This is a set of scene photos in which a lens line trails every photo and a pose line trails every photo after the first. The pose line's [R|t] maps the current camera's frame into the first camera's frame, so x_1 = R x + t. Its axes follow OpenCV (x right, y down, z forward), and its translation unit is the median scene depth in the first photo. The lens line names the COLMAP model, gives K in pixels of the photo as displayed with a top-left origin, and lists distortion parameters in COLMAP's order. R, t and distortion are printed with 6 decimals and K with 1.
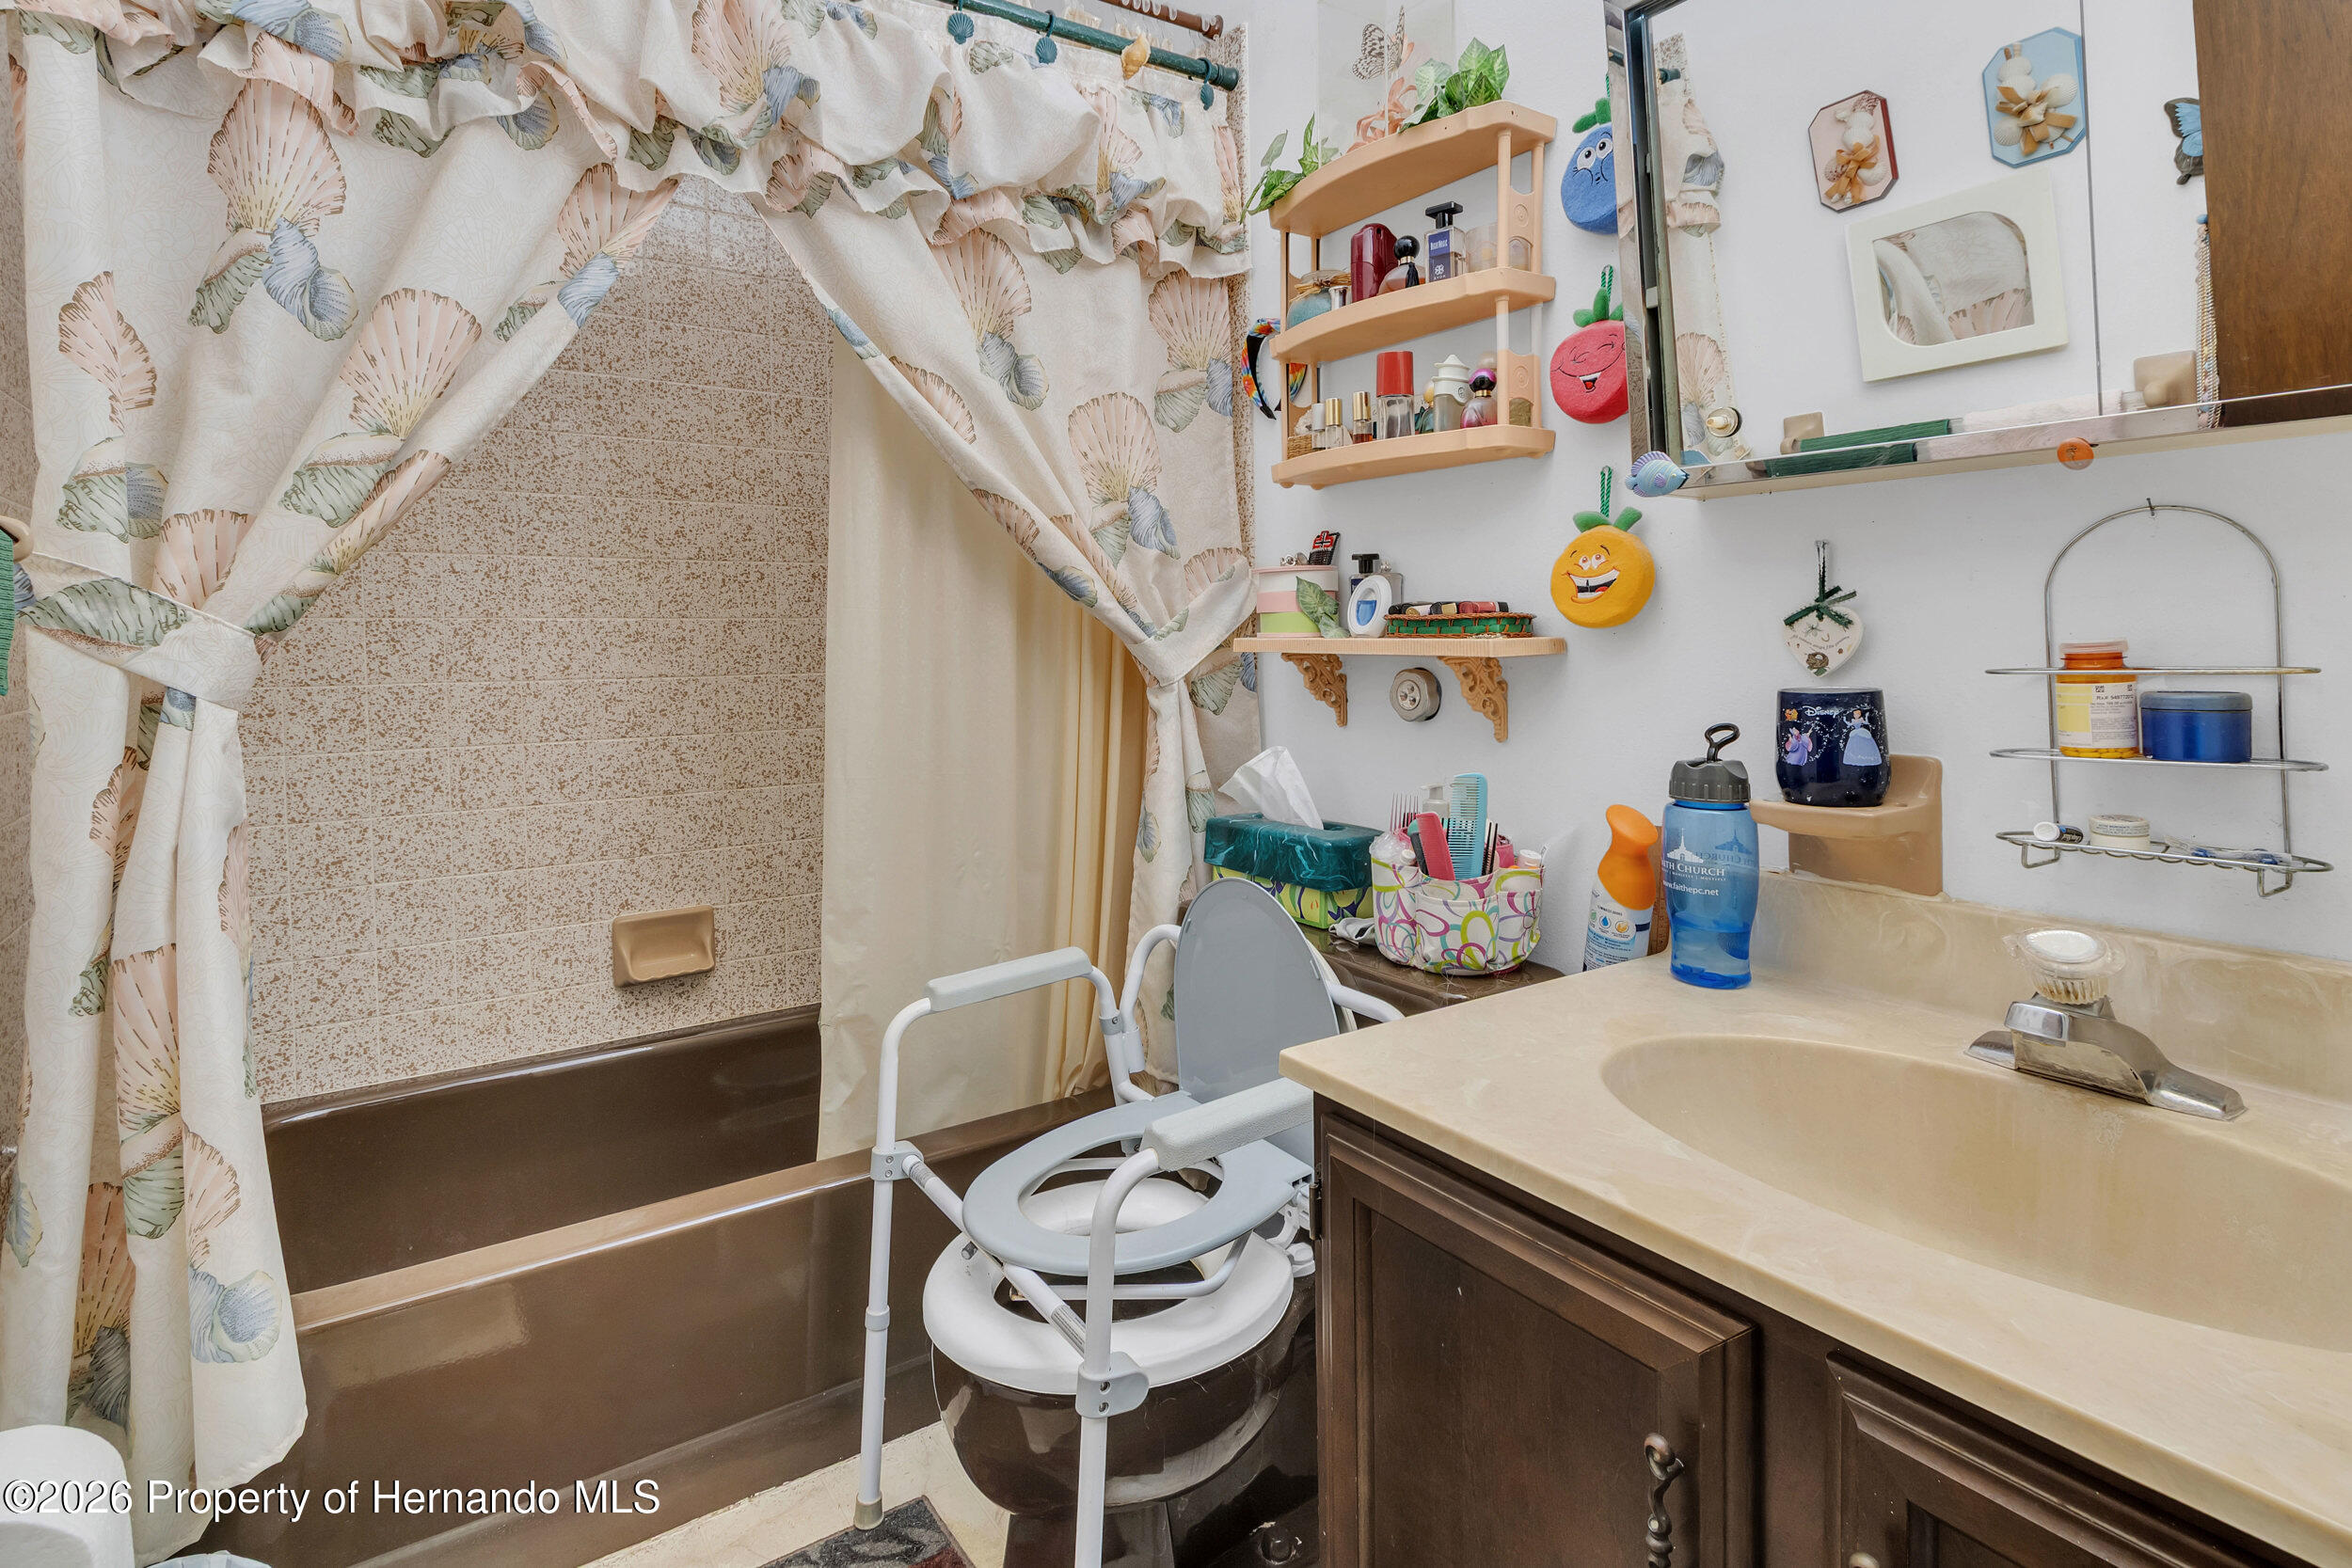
lens RADIAL K [[1159.0, 0, 1087.5], [0, 1159.0, 783.2], [0, 0, 1]] dist [0.003270, -0.002531]
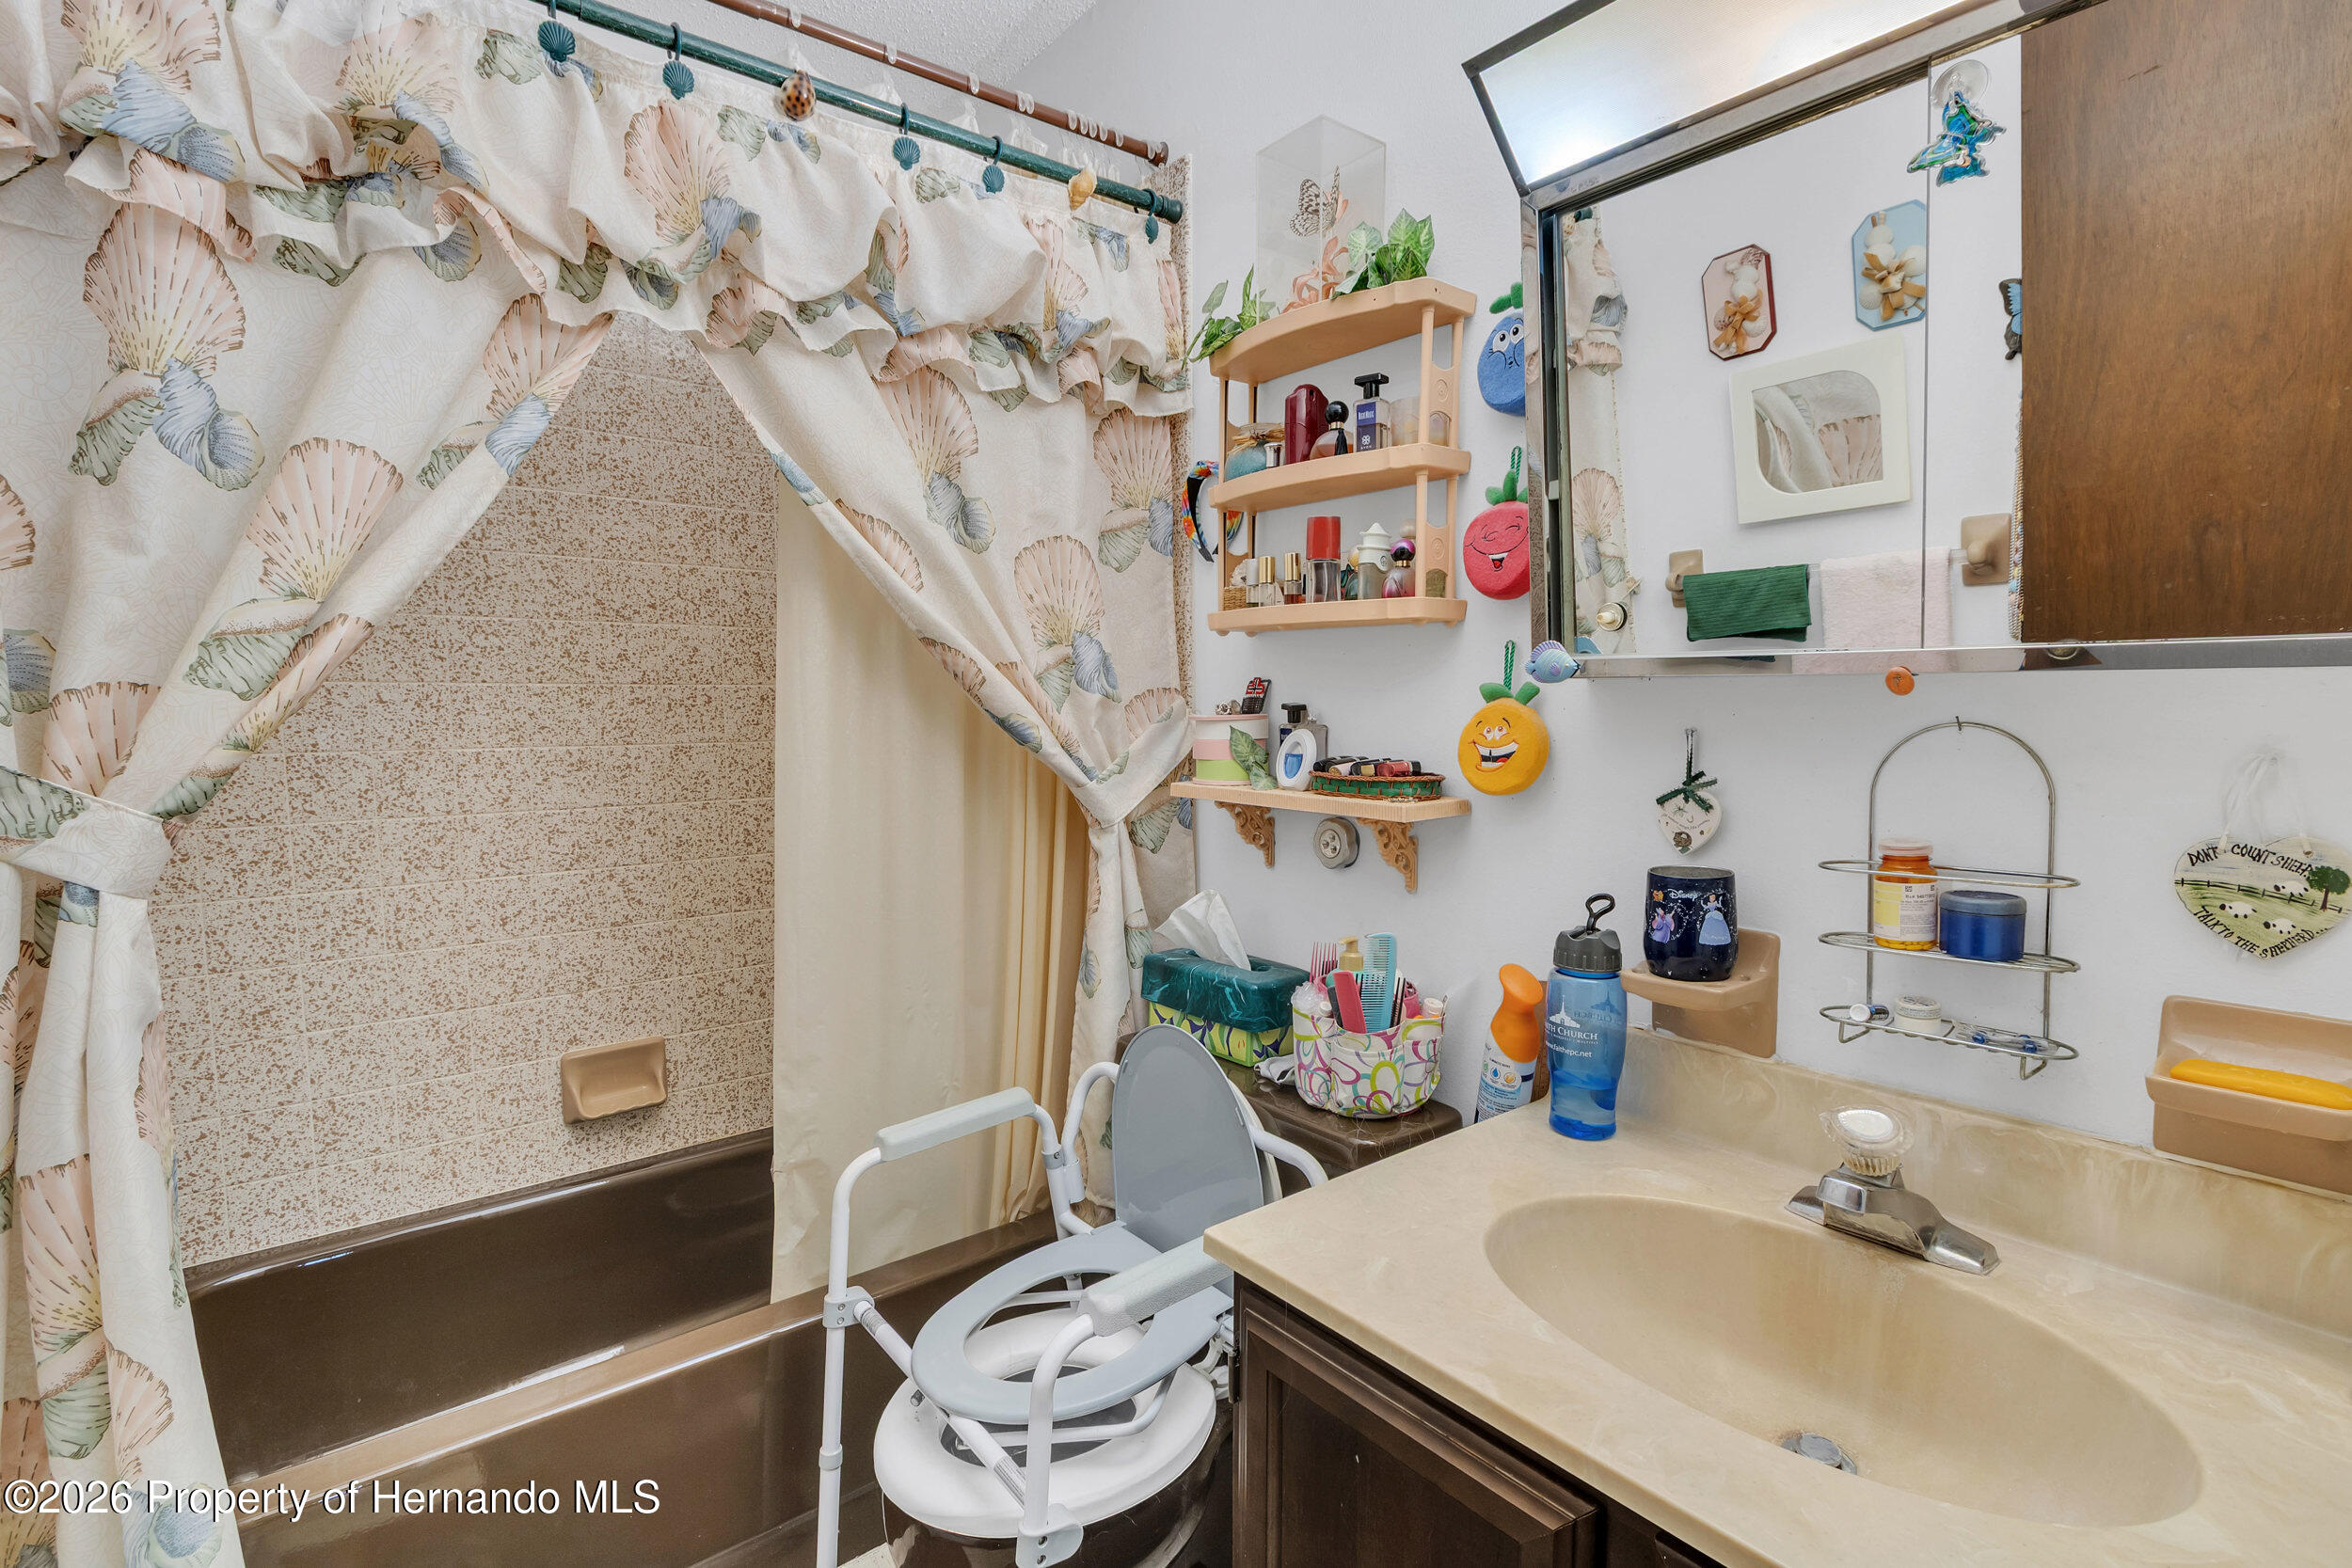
lens RADIAL K [[1114.5, 0, 1175.9], [0, 1114.5, 699.2], [0, 0, 1]] dist [0.000684, -0.000081]
pose [[0.993743, 0.001854, 0.111674, 0.016529], [-0.008805, 0.998051, 0.061787, -0.267153], [-0.111341, -0.062383, 0.991822, -0.009244]]
